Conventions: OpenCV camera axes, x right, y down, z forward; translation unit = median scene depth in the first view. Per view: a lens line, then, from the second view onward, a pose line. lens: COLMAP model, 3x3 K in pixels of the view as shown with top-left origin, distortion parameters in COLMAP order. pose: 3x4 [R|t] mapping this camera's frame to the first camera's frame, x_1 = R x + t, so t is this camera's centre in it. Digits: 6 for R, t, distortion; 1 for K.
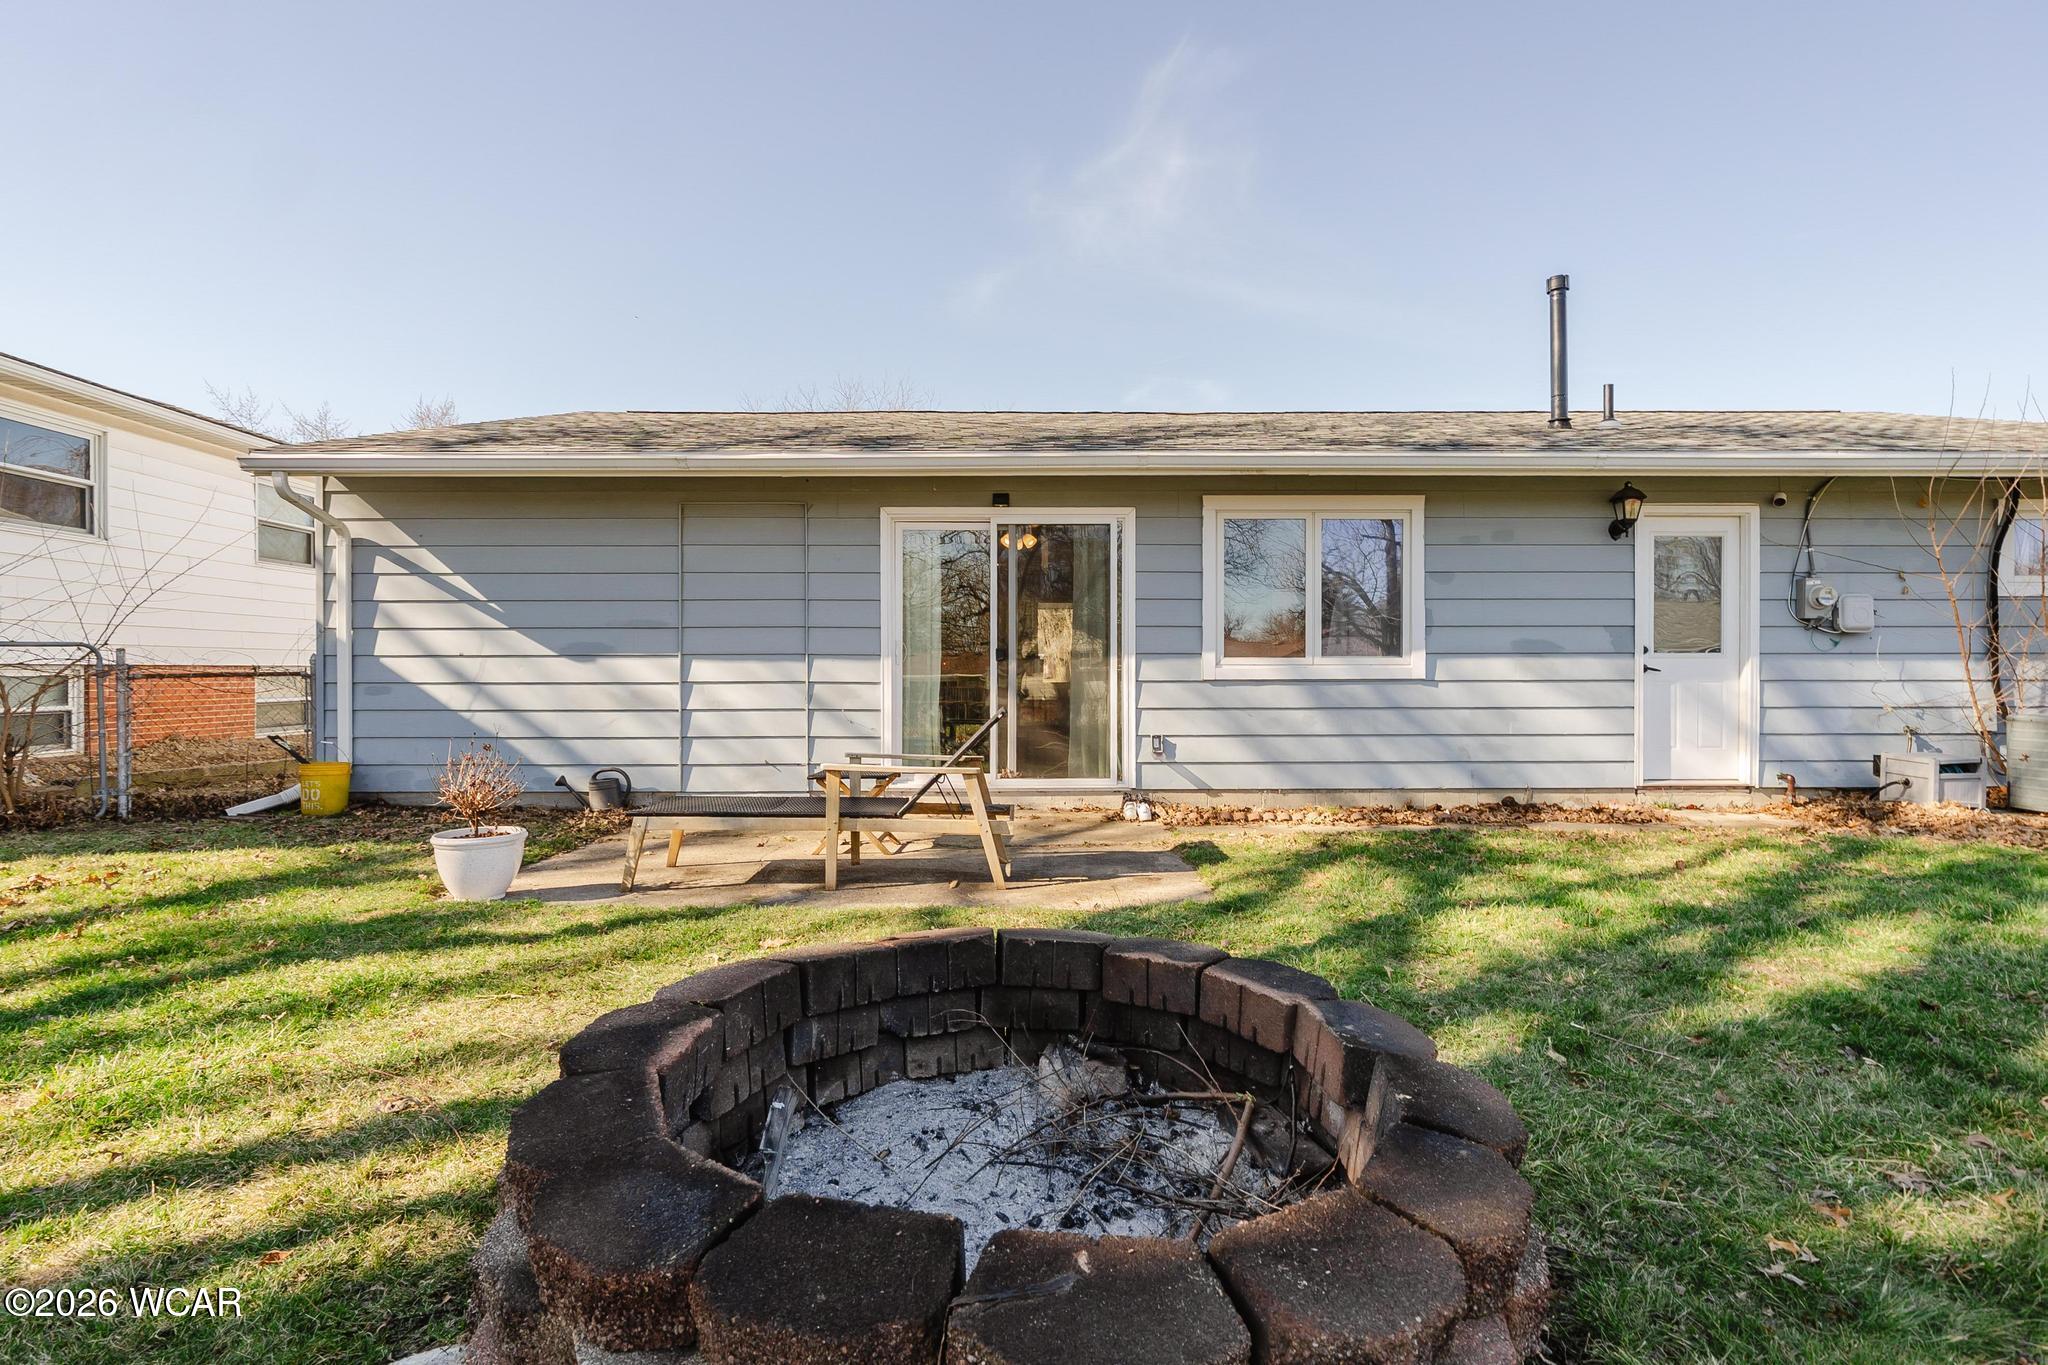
lens RADIAL K [[979.7, 0, 1024.0], [0, 979.7, 682.5], [0, 0, 1]] dist [-0.003620, -0.000699]
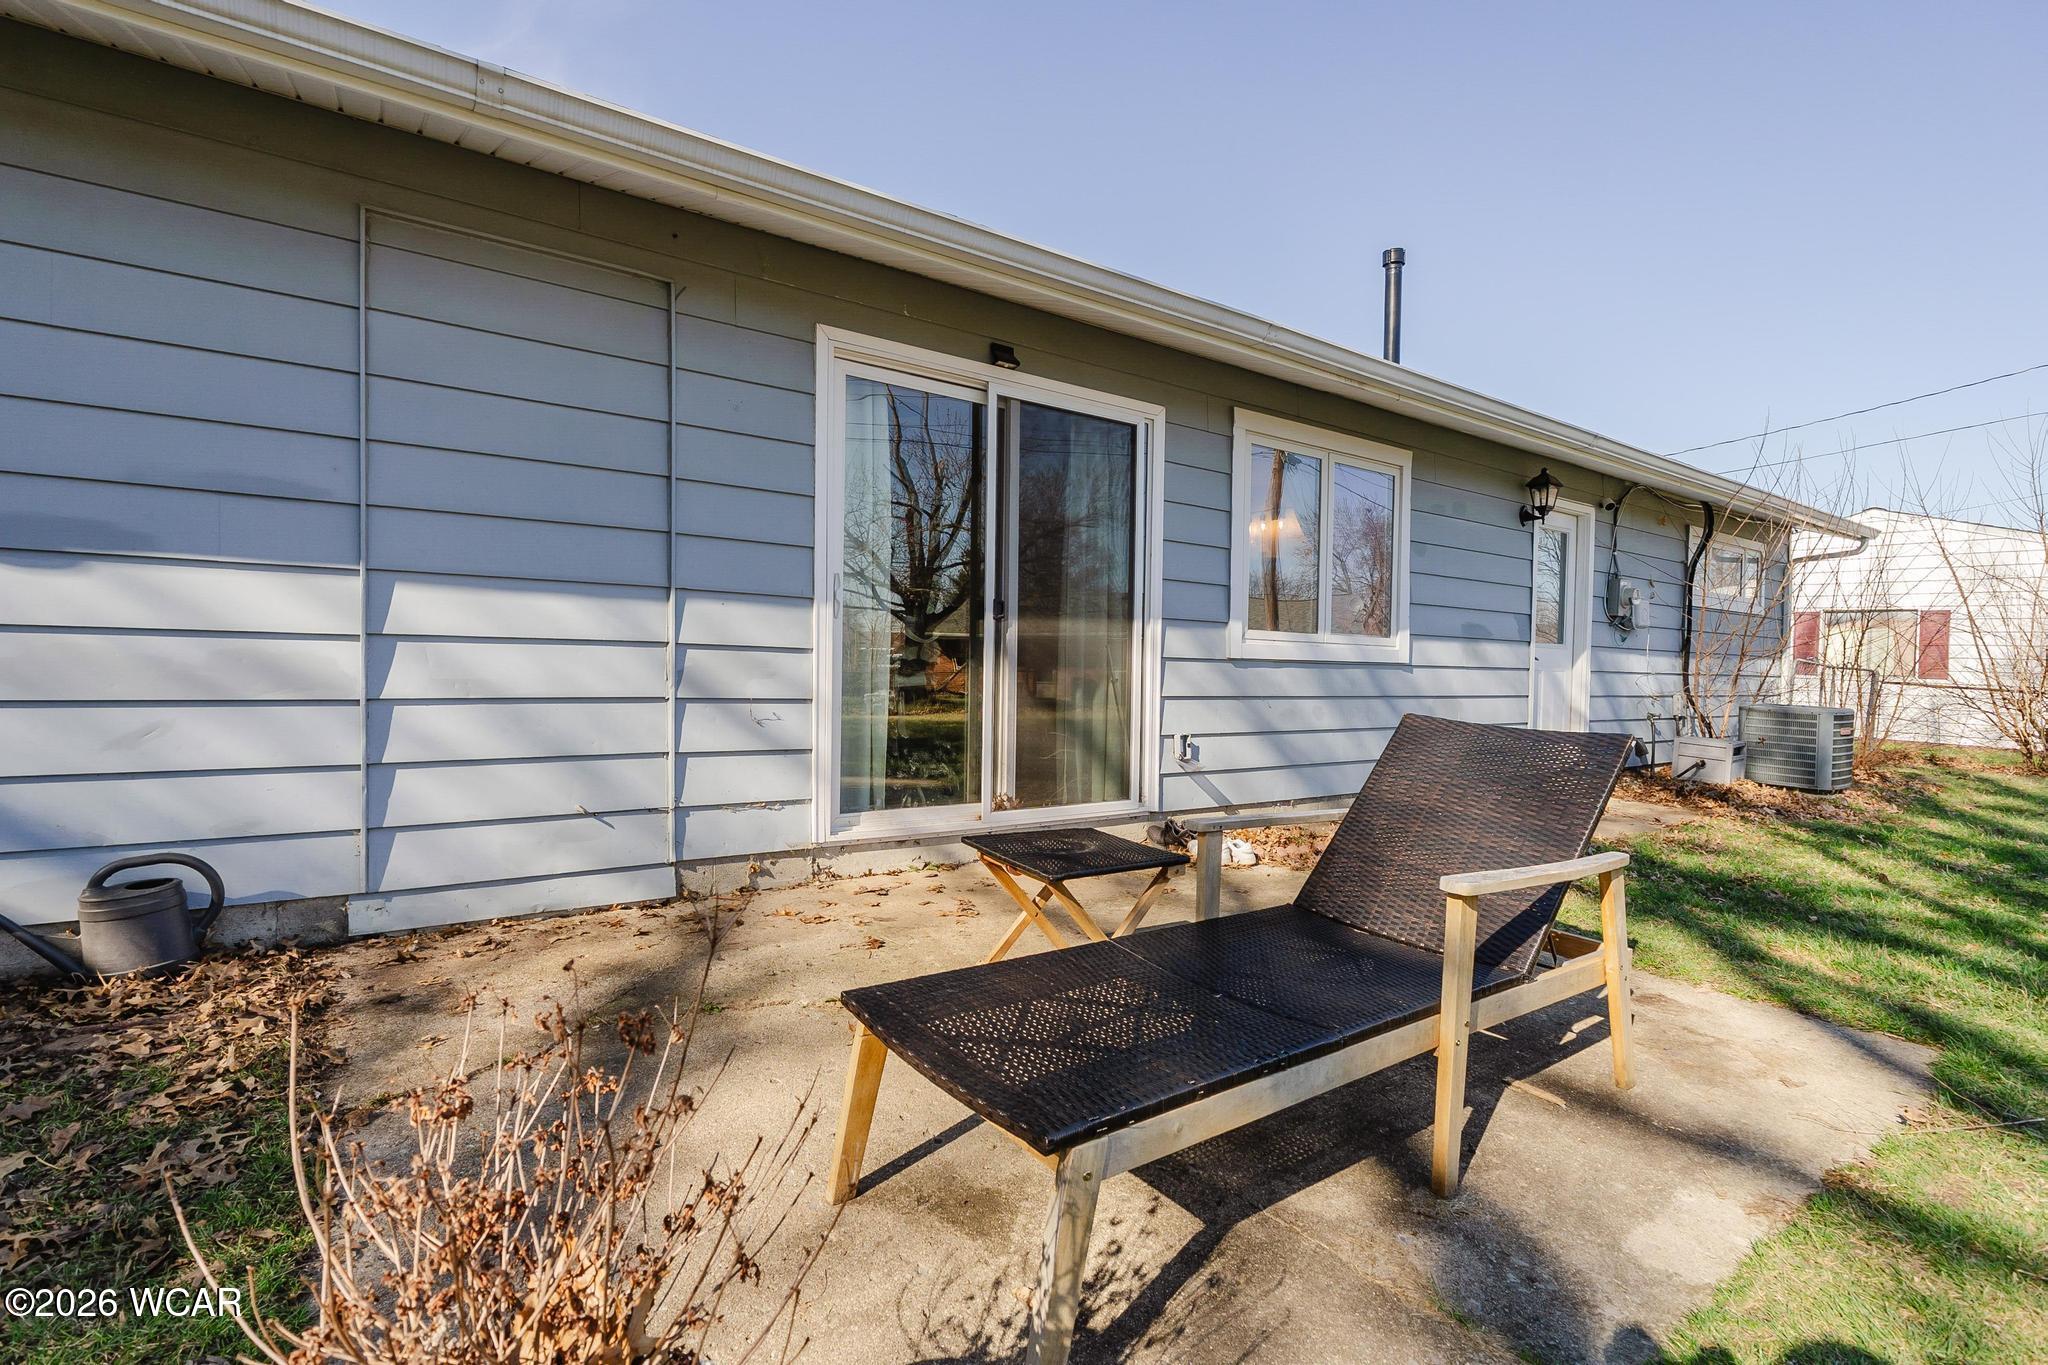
lens RADIAL K [[979.7, 0, 1024.0], [0, 979.7, 682.5], [0, 0, 1]] dist [-0.003620, -0.000699]
pose [[0.804789, 0.008247, 0.593504, -0.375715], [-0.033812, 0.998917, 0.031968, -0.002792], [-0.592597, -0.045795, 0.804196, 0.496255]]
